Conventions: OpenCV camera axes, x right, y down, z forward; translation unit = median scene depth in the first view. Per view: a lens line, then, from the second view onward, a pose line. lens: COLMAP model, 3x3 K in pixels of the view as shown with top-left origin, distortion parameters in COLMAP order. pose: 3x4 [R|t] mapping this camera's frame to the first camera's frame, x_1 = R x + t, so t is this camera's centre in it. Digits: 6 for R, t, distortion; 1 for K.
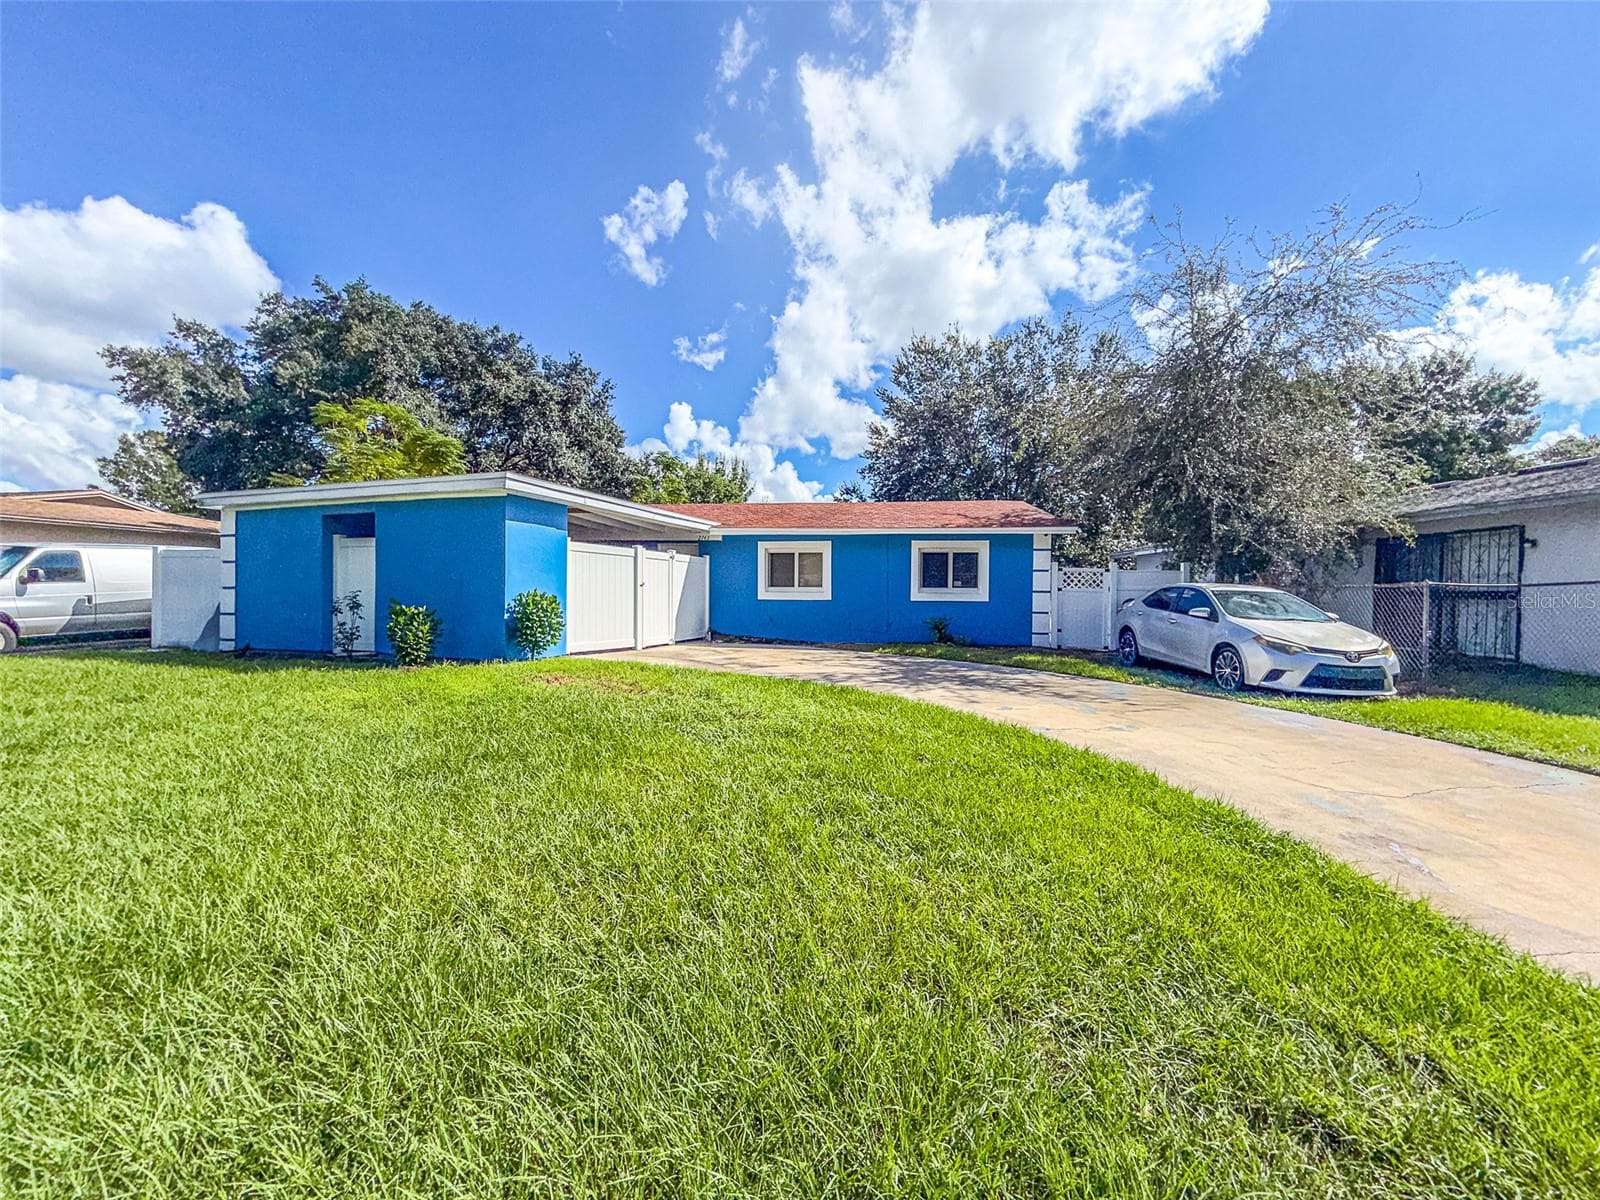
lens RADIAL K [[640.6, 0, 798.8], [0, 640.6, 612.5], [0, 0, 1]] dist [-0.002561, -0.000424]
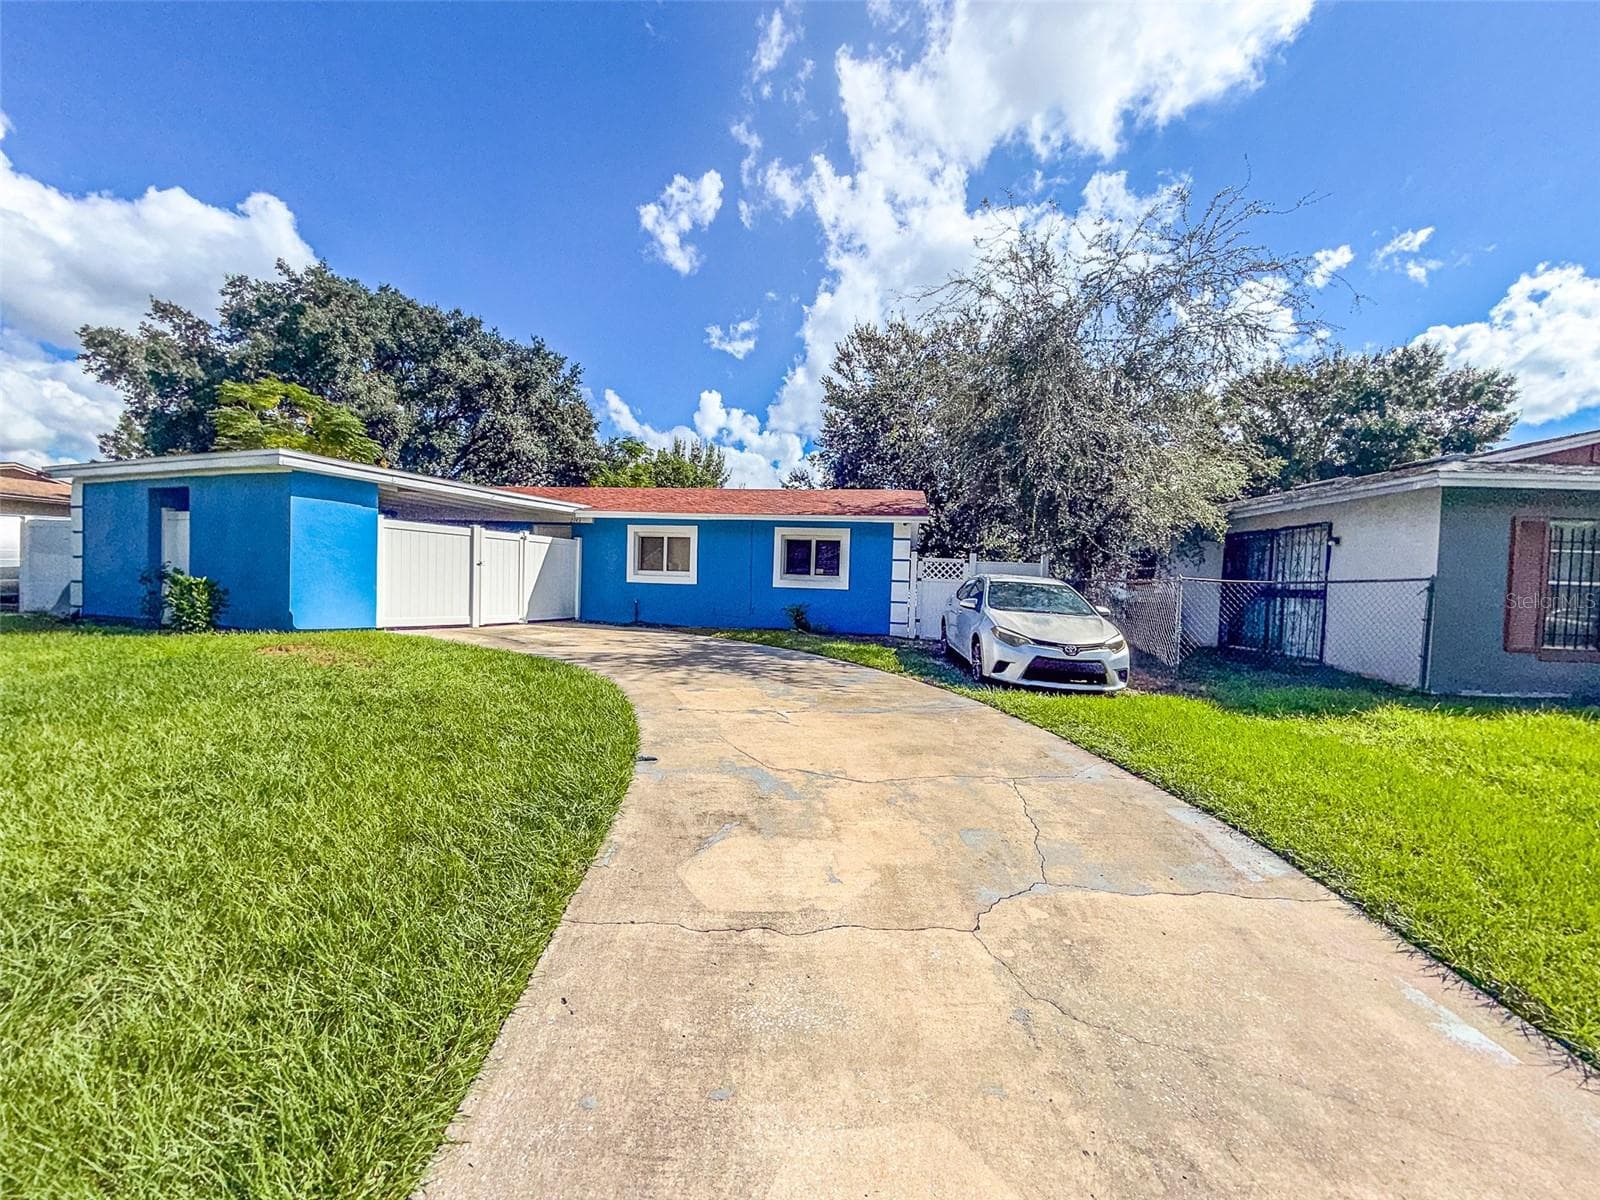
lens RADIAL K [[640.5, 0, 800.0], [0, 640.5, 600.0], [0, 0, 1]] dist [-0.000874, 0.000073]
pose [[0.999128, 0.025532, -0.033021, 0.251546], [-0.025623, 0.999669, -0.002328, 0.003001], [0.032950, 0.003172, 0.999452, -0.000918]]
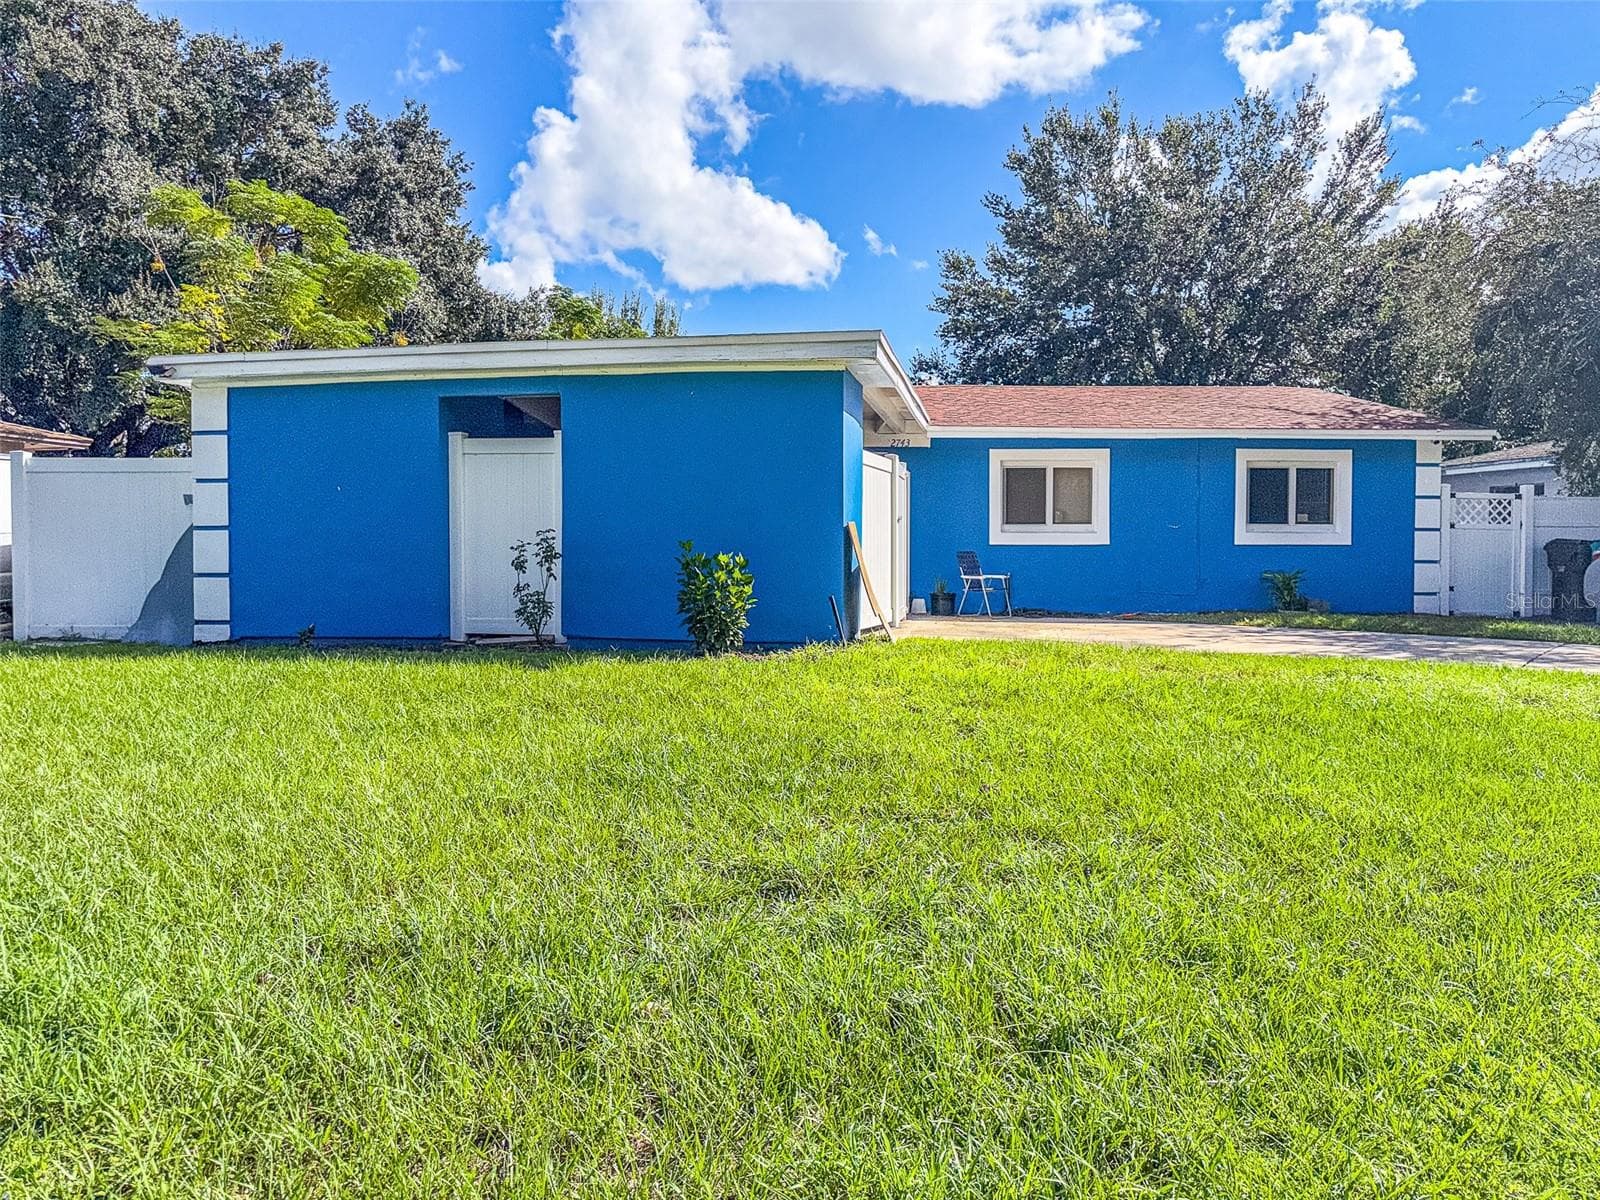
lens RADIAL K [[1129.5, 0, 799.7], [0, 1129.5, 592.2], [0, 0, 1]] dist [-0.004110, -0.001992]
pose [[0.987501, -0.013486, 0.157037, -0.423372], [0.011625, 0.999851, 0.012759, 0.009173], [-0.157186, -0.010774, 0.987510, -0.029900]]
